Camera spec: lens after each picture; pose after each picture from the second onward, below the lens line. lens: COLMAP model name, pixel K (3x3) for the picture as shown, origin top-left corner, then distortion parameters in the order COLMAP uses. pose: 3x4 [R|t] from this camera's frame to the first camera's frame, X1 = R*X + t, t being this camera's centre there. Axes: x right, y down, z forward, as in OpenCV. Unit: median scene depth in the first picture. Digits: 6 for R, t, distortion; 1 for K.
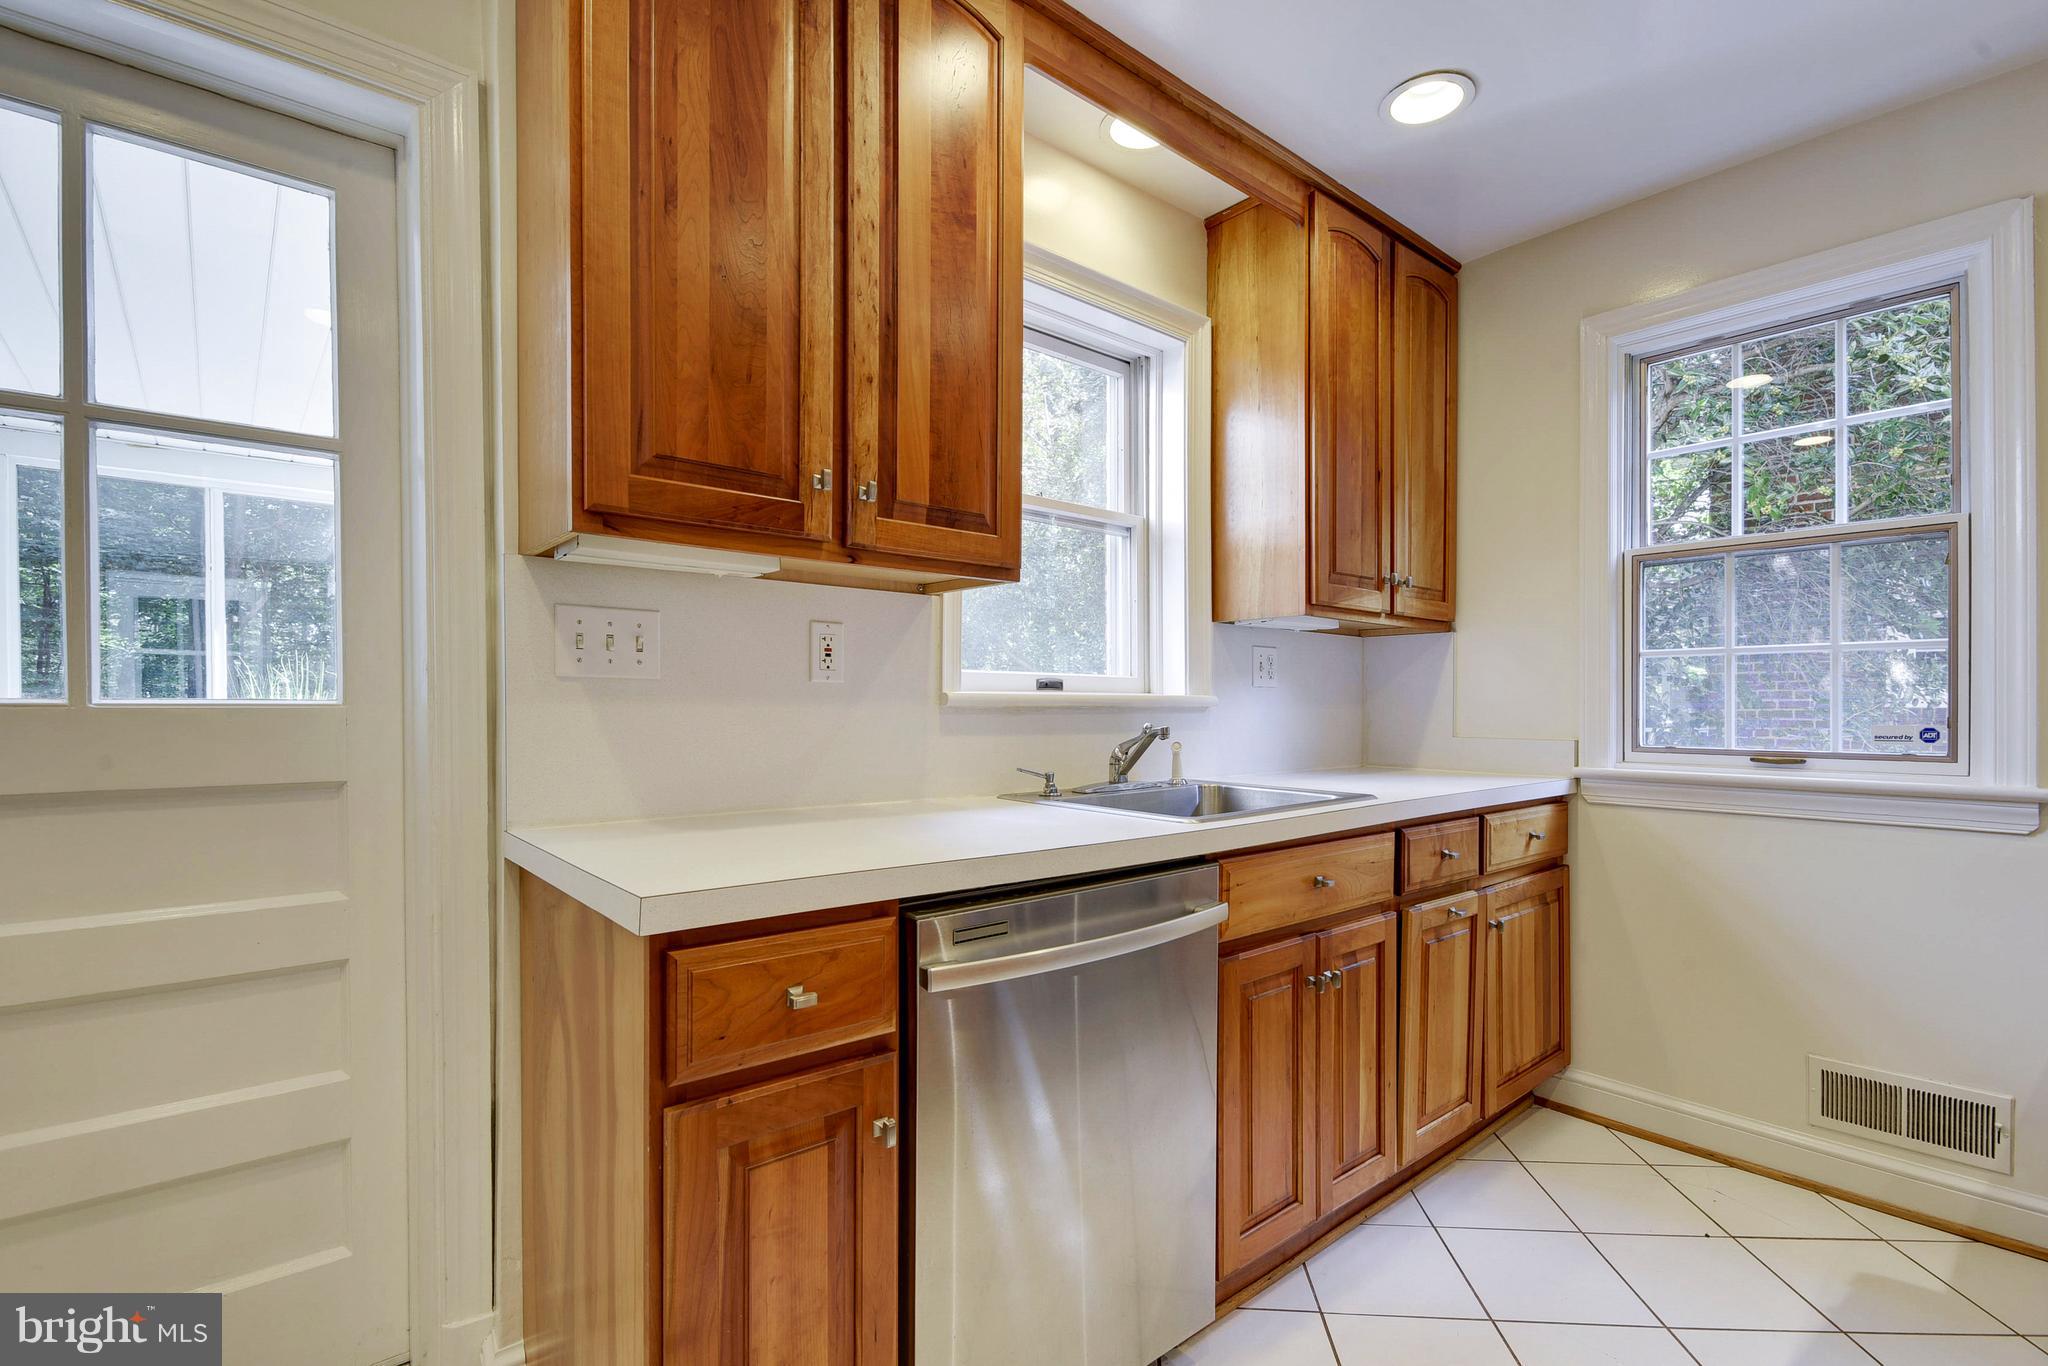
lens RADIAL K [[939.0, 0, 1035.5], [0, 939.0, 704.3], [0, 0, 1]] dist [-0.000393, -0.000015]
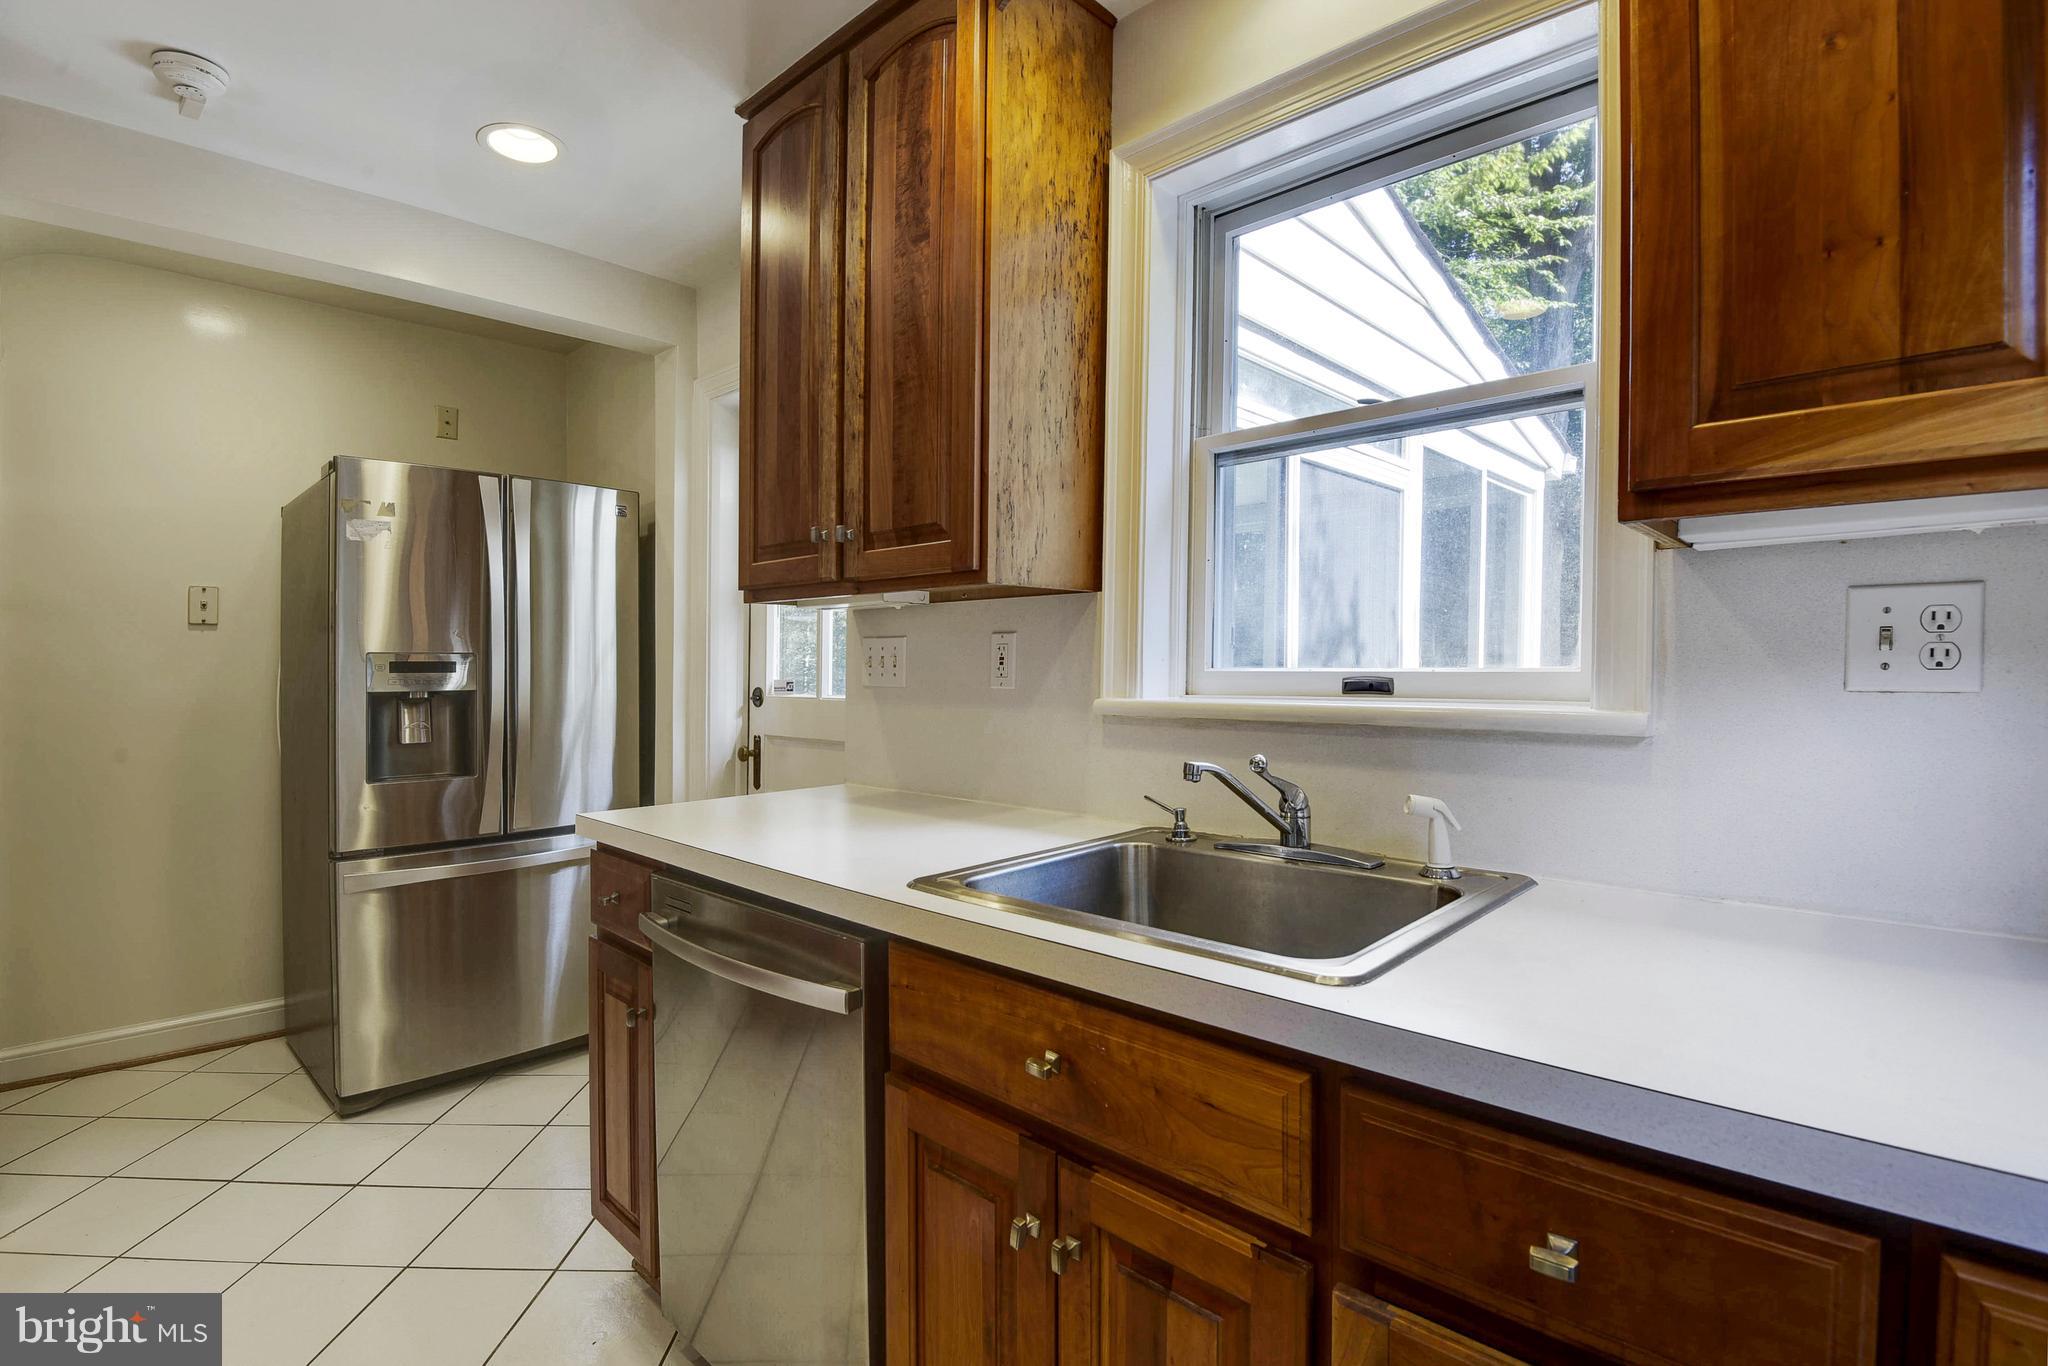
lens RADIAL K [[939.0, 0, 1034.9], [0, 939.0, 676.4], [0, 0, 1]] dist [-0.000393, -0.000015]
pose [[0.092917, 0.004431, -0.995664, 0.745552], [0.004602, 0.999978, 0.004880, -0.036898], [0.995663, -0.005036, 0.092895, 0.816535]]
